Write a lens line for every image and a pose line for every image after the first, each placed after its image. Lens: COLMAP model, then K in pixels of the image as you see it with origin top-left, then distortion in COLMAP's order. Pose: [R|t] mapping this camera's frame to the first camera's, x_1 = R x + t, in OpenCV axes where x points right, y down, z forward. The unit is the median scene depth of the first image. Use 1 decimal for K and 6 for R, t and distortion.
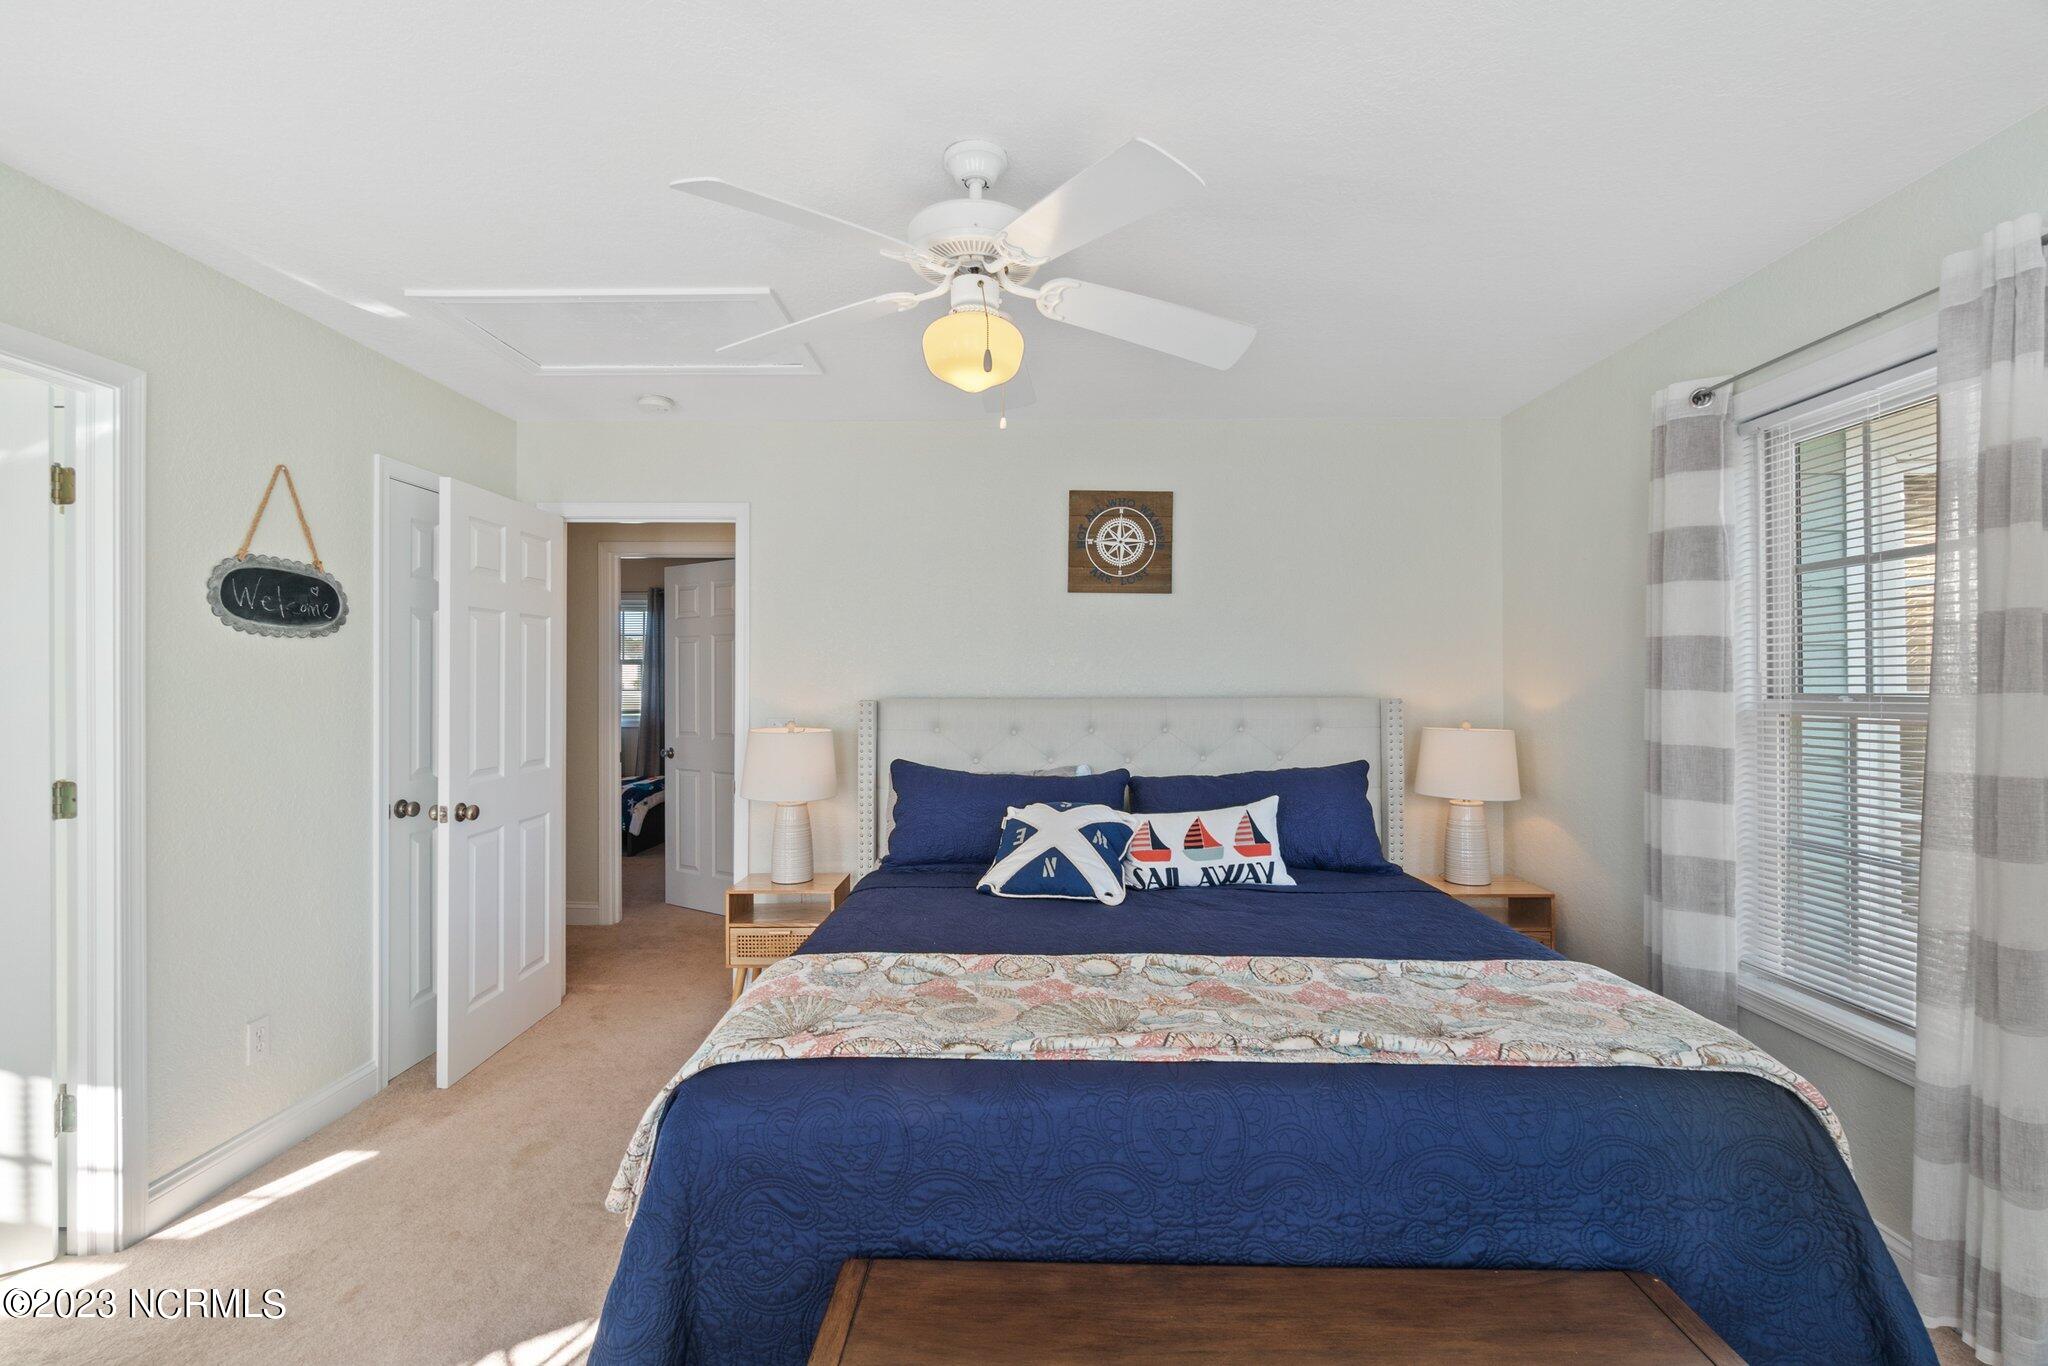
lens RADIAL K [[892.2, 0, 1018.6], [0, 892.2, 678.9], [0, 0, 1]] dist [-0.004881, -0.000192]
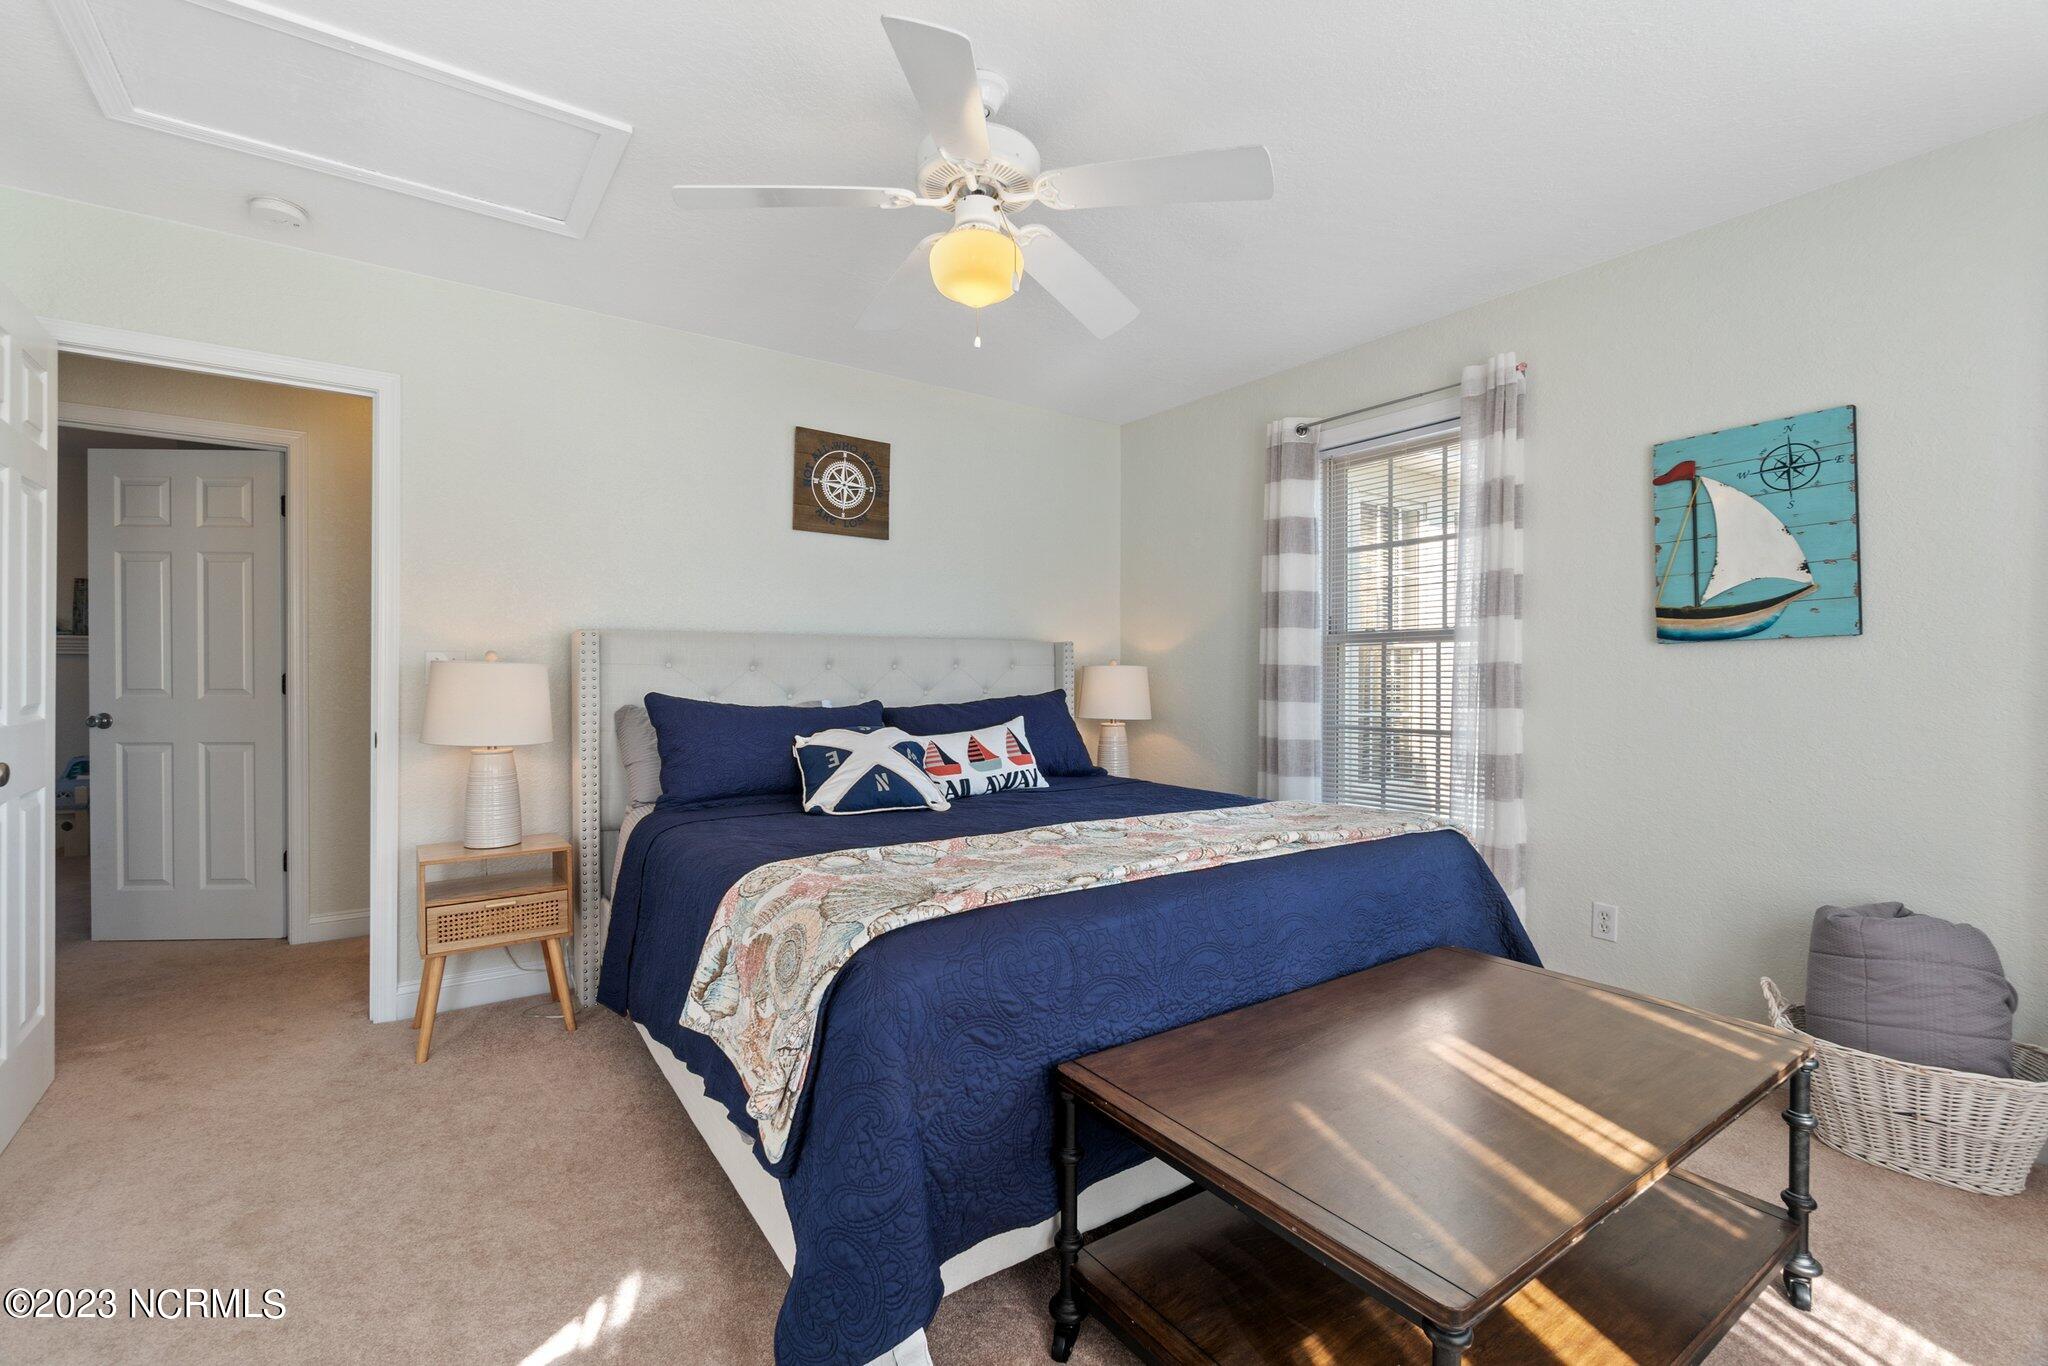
lens RADIAL K [[892.2, 0, 1015.1], [0, 892.2, 683.9], [0, 0, 1]] dist [-0.004881, -0.000192]
pose [[0.806596, -0.002956, 0.591095, -0.435775], [-0.006244, 0.999889, 0.013520, 0.078351], [-0.591070, -0.014596, 0.806488, 0.068466]]
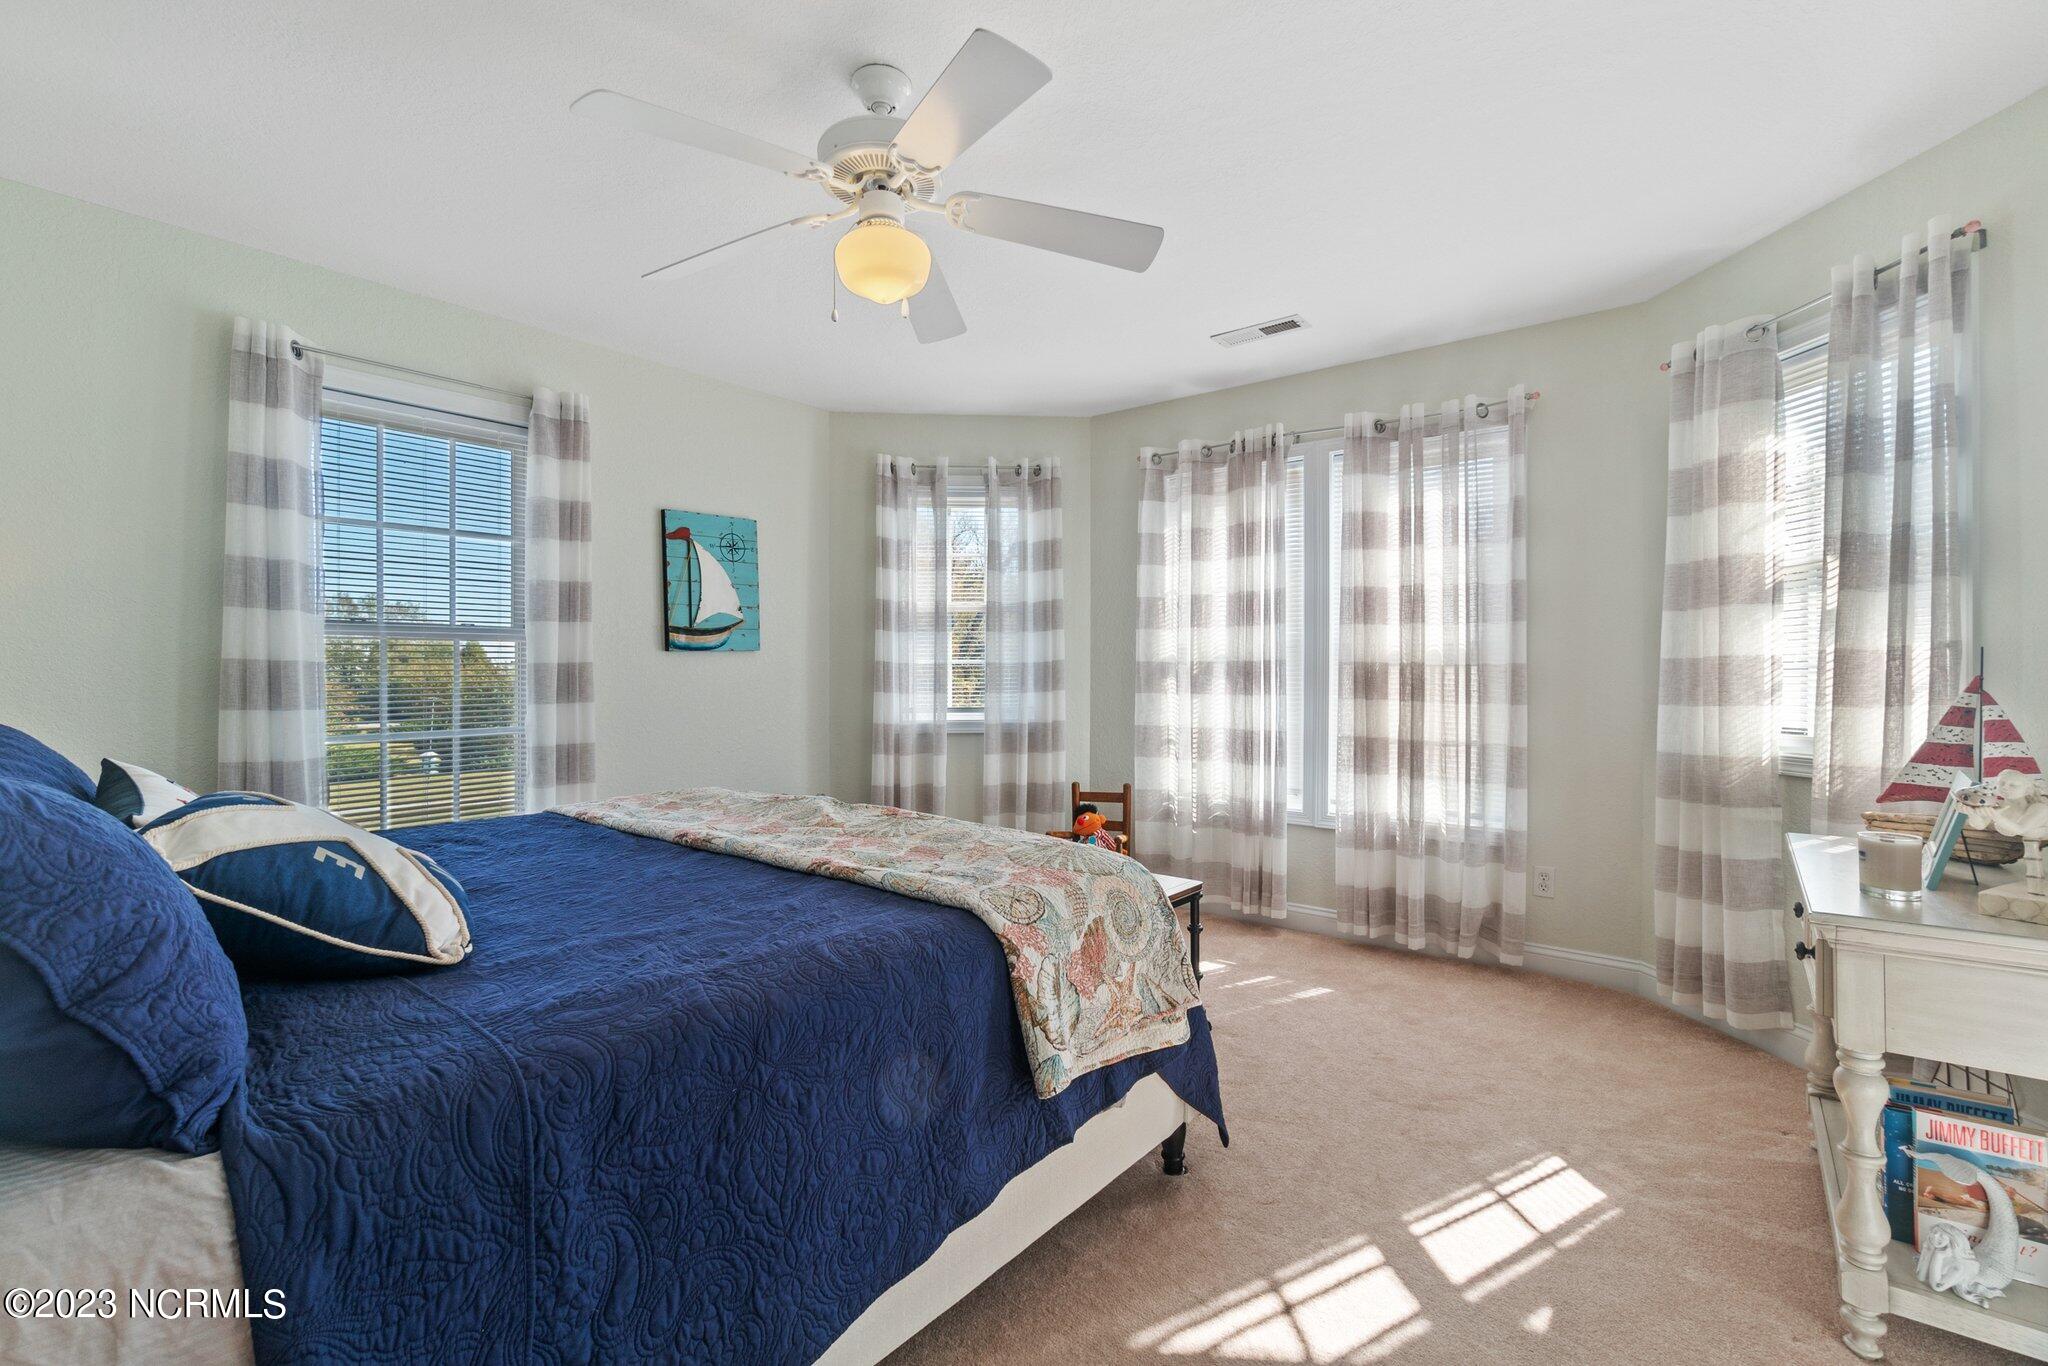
lens RADIAL K [[892.2, 0, 1028.6], [0, 892.2, 676.2], [0, 0, 1]] dist [-0.004881, -0.000192]
pose [[-0.791672, -0.008540, 0.610887, -0.575094], [-0.007749, 0.999962, 0.003937, 0.072962], [-0.610898, -0.001617, -0.791708, 1.160251]]
